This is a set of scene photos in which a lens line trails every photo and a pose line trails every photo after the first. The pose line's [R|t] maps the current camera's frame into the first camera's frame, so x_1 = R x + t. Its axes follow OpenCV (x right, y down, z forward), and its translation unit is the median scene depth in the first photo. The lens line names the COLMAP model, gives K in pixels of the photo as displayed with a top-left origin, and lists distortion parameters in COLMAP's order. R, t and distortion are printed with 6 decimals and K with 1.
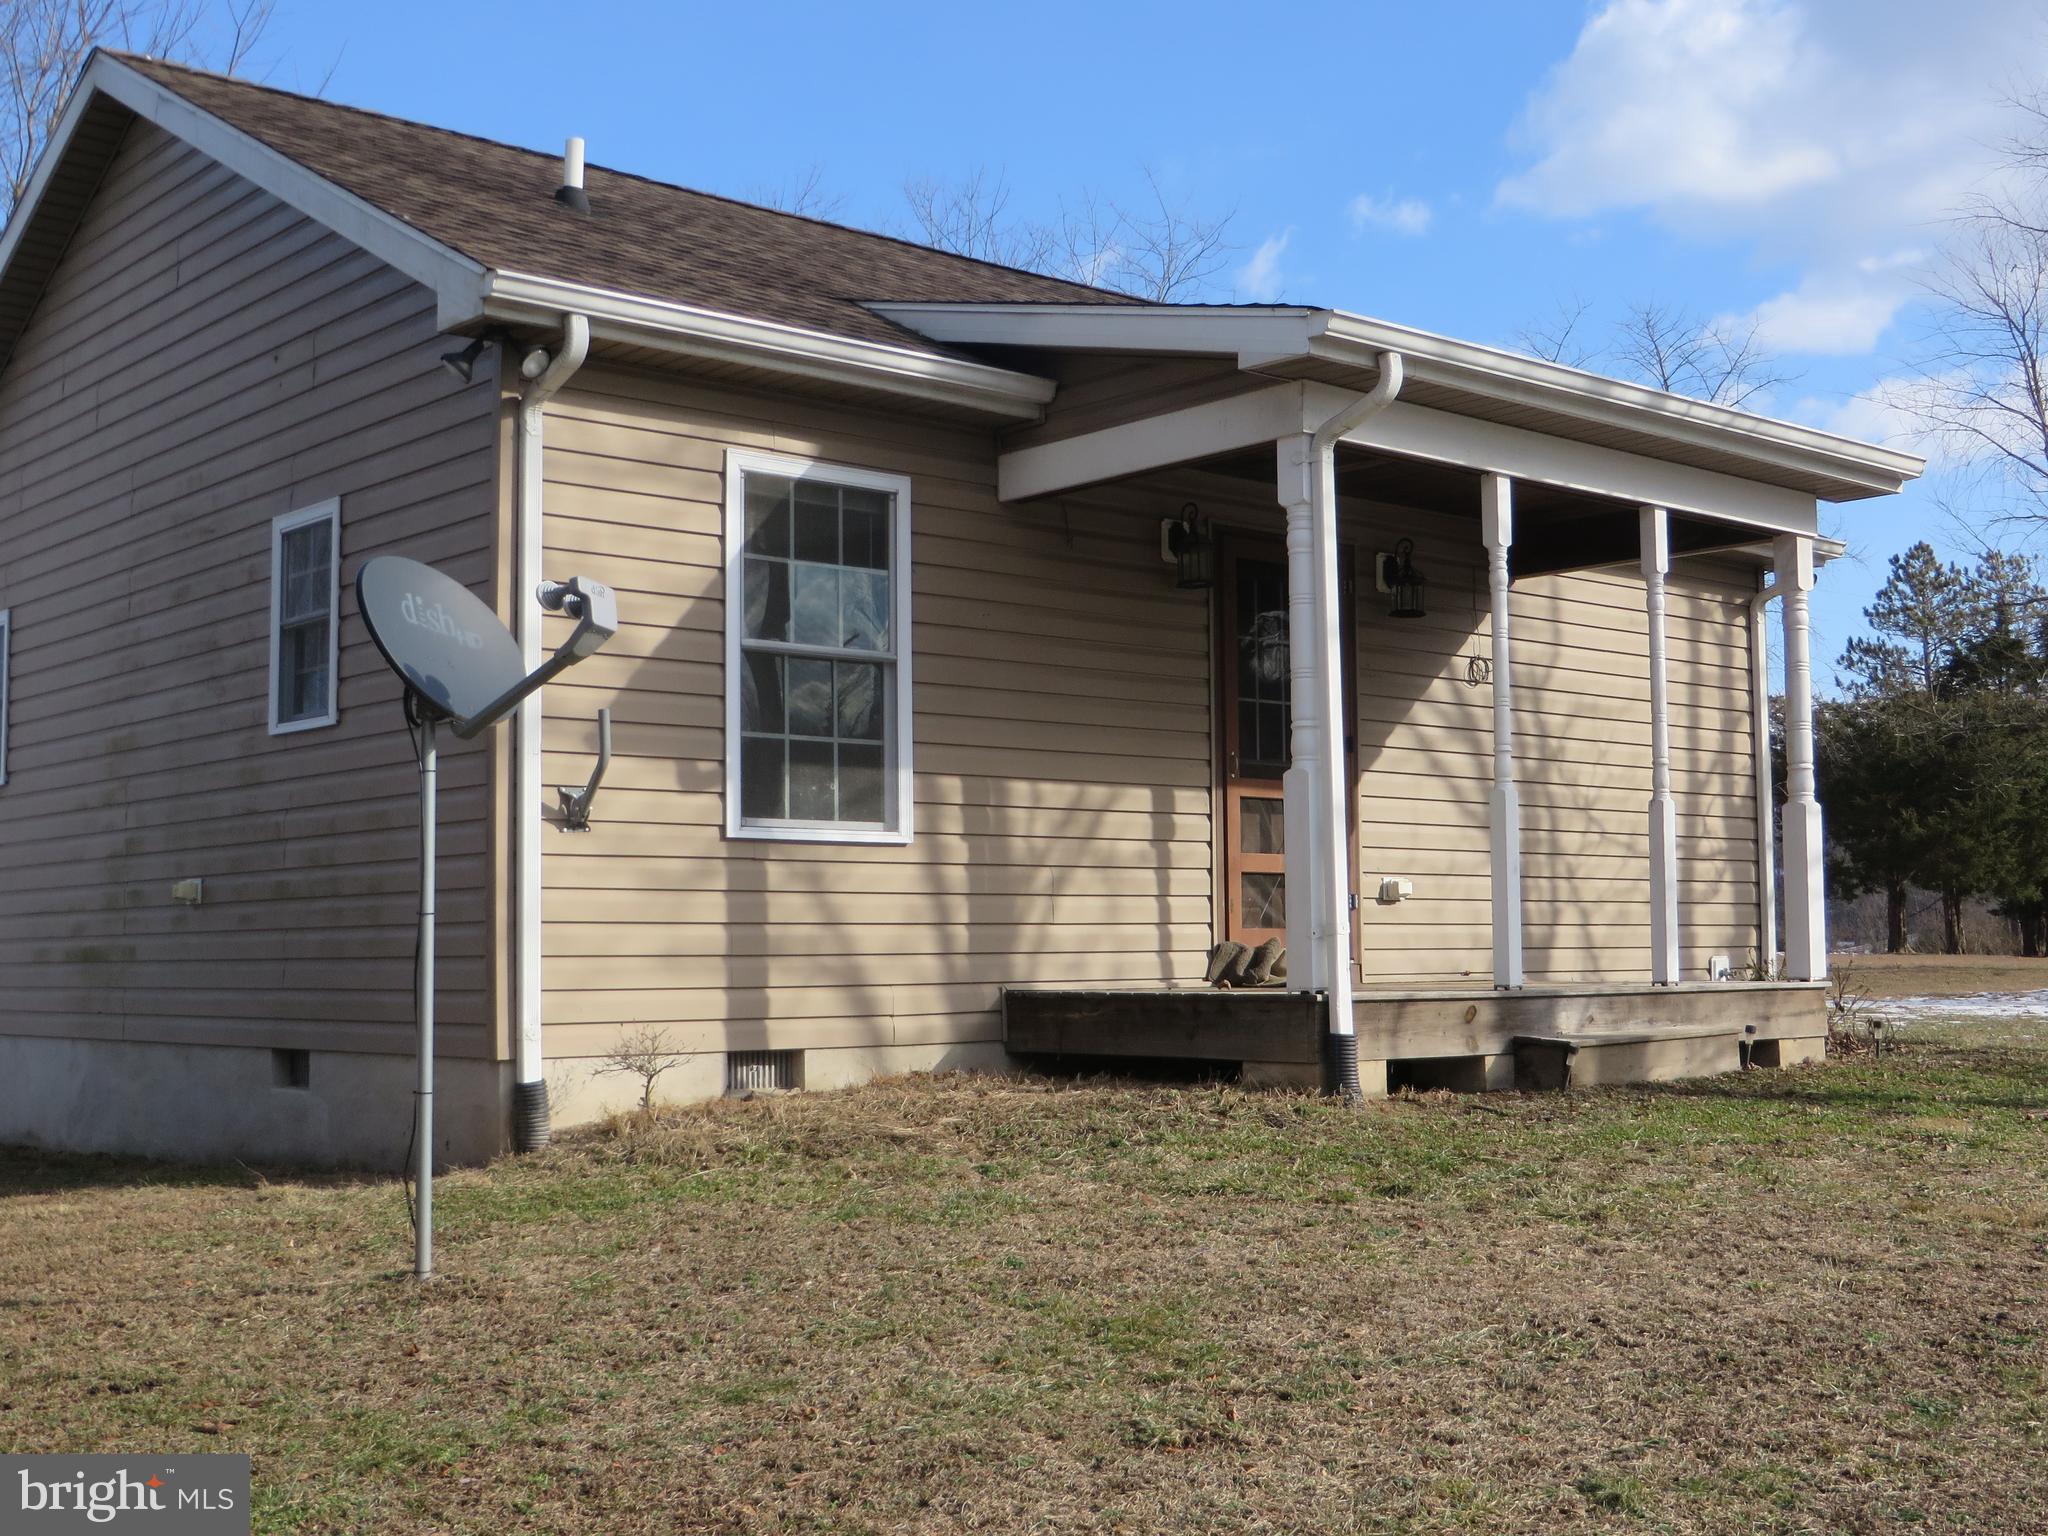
lens RADIAL K [[2413.0, 0, 1024.1], [0, 2413.0, 767.9], [0, 0, 1]] dist [0.009744, 0.000000]
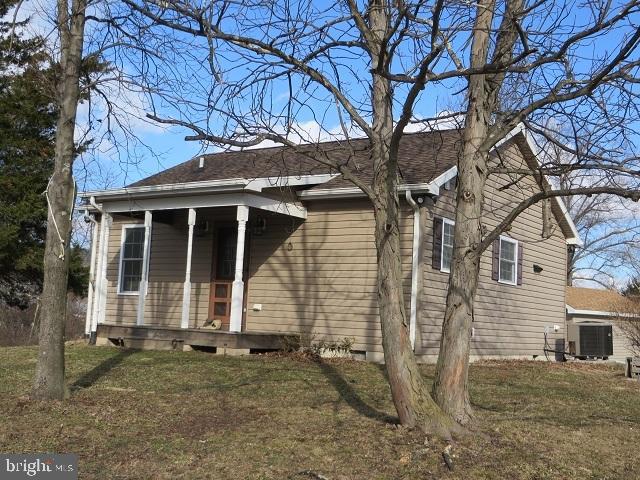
lens RADIAL K [[811.0, 0, 320.0], [0, 811.0, 239.8], [0, 0, 1]] dist [-0.001732, 0.000000]
pose [[0.231927, -0.083792, -0.969117, 1.385463], [0.017433, 0.996481, -0.081986, 0.049335], [0.972577, 0.002120, 0.232572, 0.776693]]
